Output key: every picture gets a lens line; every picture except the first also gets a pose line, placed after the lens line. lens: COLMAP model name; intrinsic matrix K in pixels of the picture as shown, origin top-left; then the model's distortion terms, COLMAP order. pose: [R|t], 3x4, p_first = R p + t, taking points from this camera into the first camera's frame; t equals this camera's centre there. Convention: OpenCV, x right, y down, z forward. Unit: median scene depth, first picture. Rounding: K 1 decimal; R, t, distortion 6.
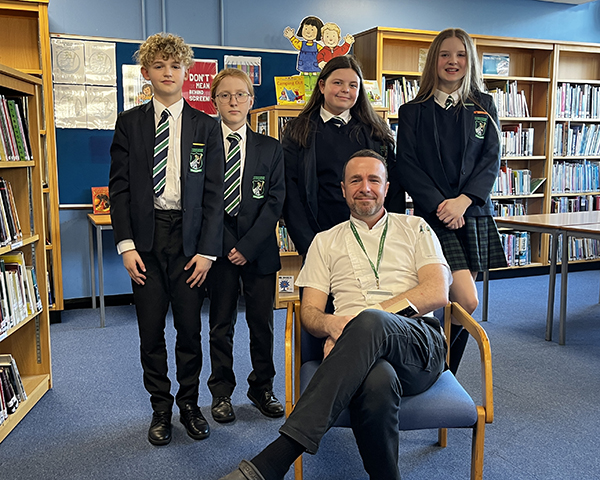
lens RADIAL K [[592.4, 0, 298.5], [0, 592.4, 238.7], [0, 0, 1]] dist [0.017160, 0.000000]
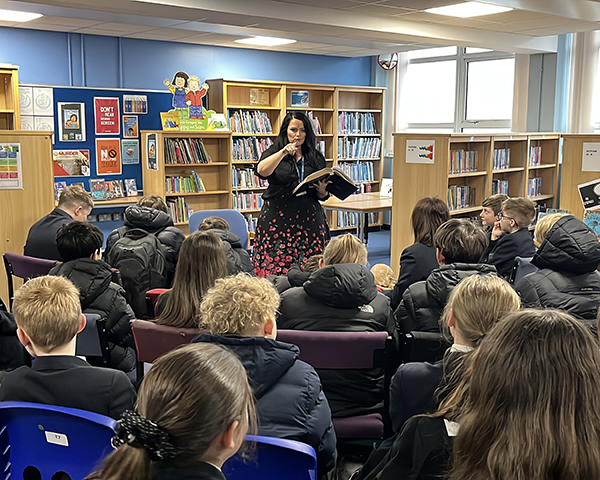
lens RADIAL K [[698.2, 0, 299.4], [0, 698.2, 240.4], [0, 0, 1]] dist [0.016609, 0.000000]
pose [[0.966954, -0.030353, 0.253136, -0.144950], [0.026349, 0.999469, 0.019194, 0.038736], [-0.253584, -0.011890, 0.967240, -0.802681]]
